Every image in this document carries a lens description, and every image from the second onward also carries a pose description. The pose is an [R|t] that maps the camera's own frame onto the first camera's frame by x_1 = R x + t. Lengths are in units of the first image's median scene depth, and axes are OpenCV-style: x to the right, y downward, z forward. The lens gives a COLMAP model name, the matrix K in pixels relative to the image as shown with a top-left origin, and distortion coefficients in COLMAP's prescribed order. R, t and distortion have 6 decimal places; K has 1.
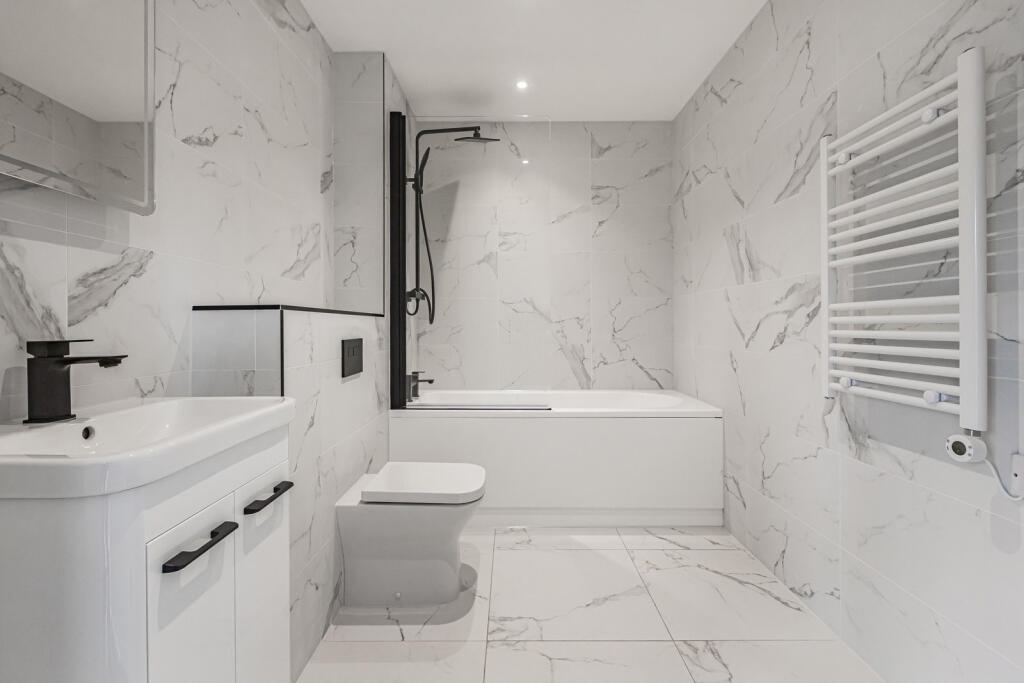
lens RADIAL K [[468.4, 0, 517.4], [0, 468.4, 335.3], [0, 0, 1]] dist [-0.004879, 0.001584]
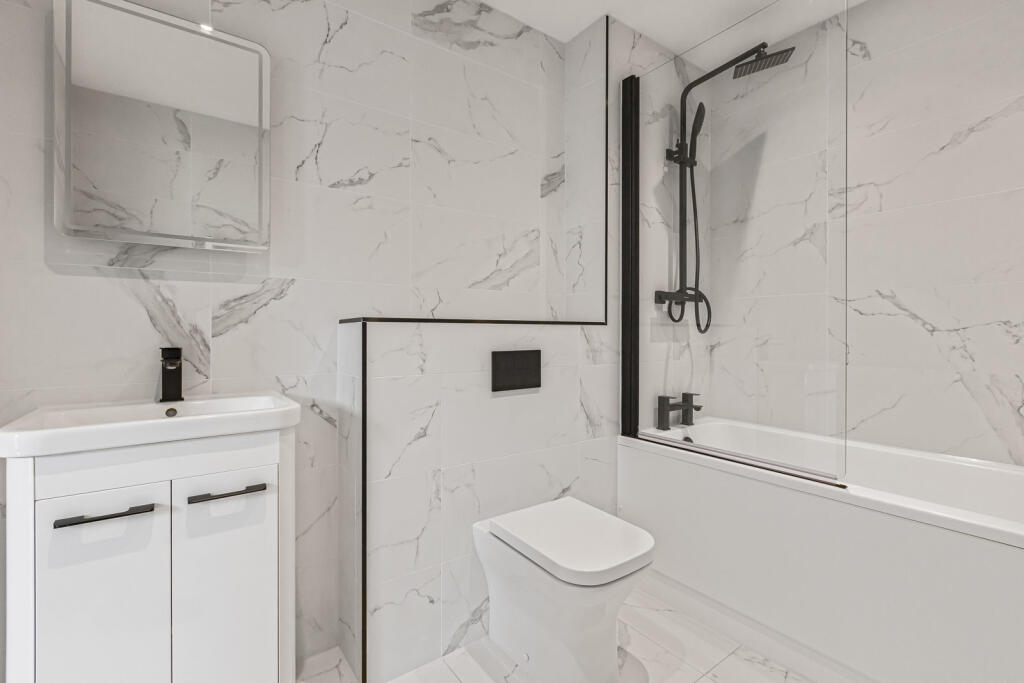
lens RADIAL K [[468.4, 0, 516.1], [0, 468.4, 337.5], [0, 0, 1]] dist [-0.004879, 0.001584]
pose [[0.579286, 0.013603, -0.815011, 0.587791], [-0.018914, 0.999816, 0.003244, -0.031208], [0.814905, 0.013536, 0.579436, 0.699500]]
